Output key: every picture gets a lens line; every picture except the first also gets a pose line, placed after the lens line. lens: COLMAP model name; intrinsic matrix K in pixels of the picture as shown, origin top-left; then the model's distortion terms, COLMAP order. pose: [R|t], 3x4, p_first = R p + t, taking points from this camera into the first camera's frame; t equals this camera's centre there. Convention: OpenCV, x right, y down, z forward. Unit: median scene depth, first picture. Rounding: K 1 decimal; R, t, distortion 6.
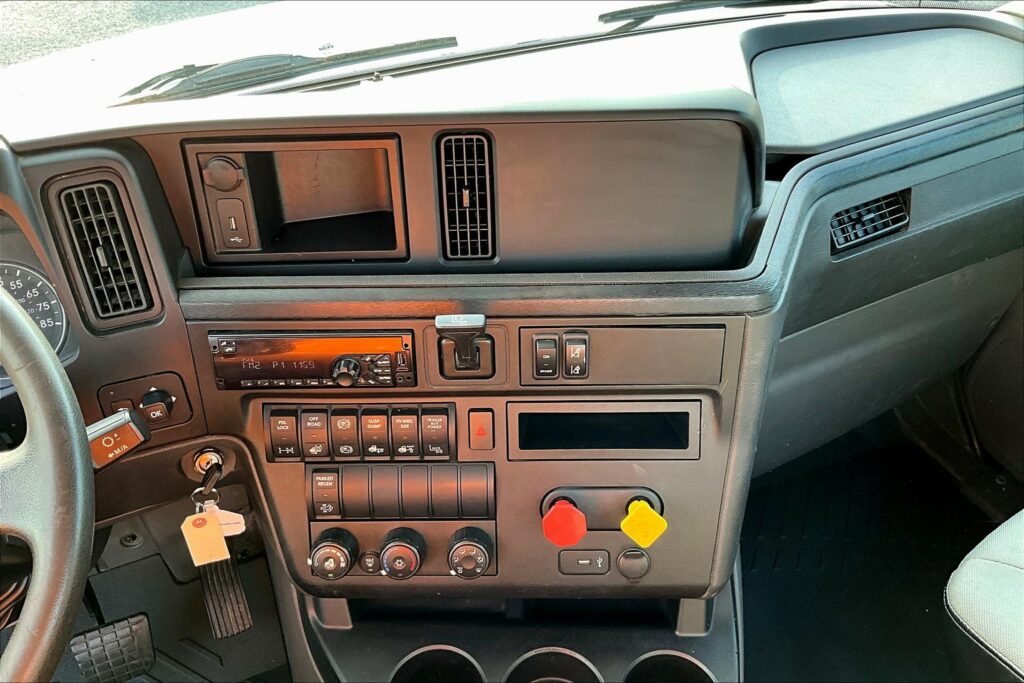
lens RADIAL K [[851.8, 0, 512.0], [0, 851.8, 341.5], [0, 0, 1]] dist [0.101523, -0.225185]
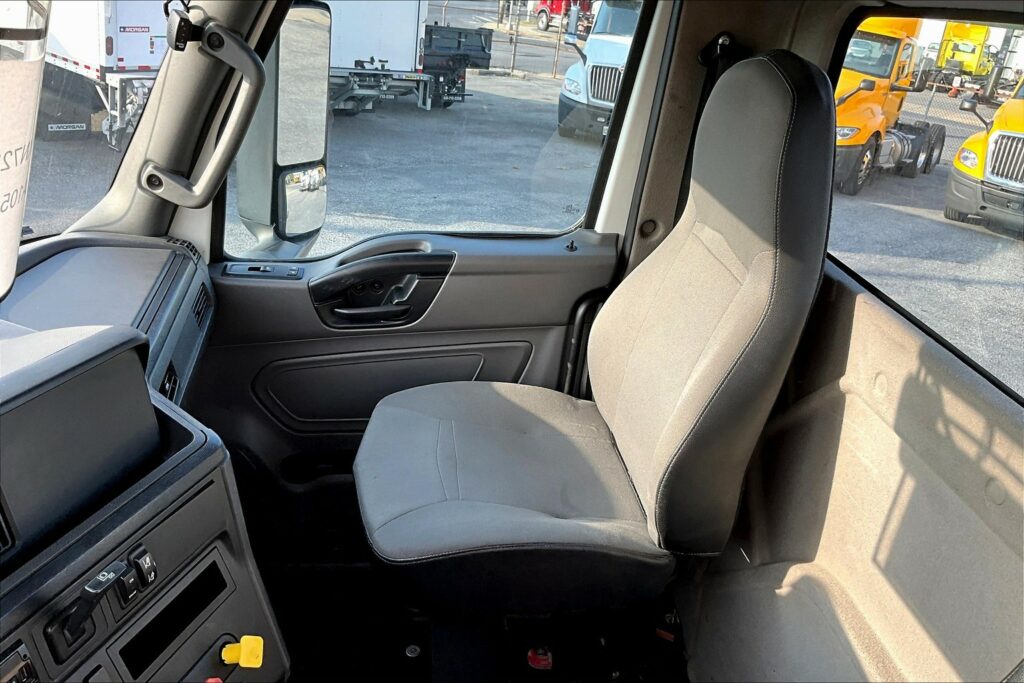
lens RADIAL K [[851.8, 0, 512.0], [0, 851.8, 341.5], [0, 0, 1]] dist [0.101523, -0.225185]
pose [[0.285807, -0.328868, 0.900089, -0.681481], [0.515775, 0.844408, 0.144748, -0.142494], [-0.807645, 0.422873, 0.410959, 0.010199]]
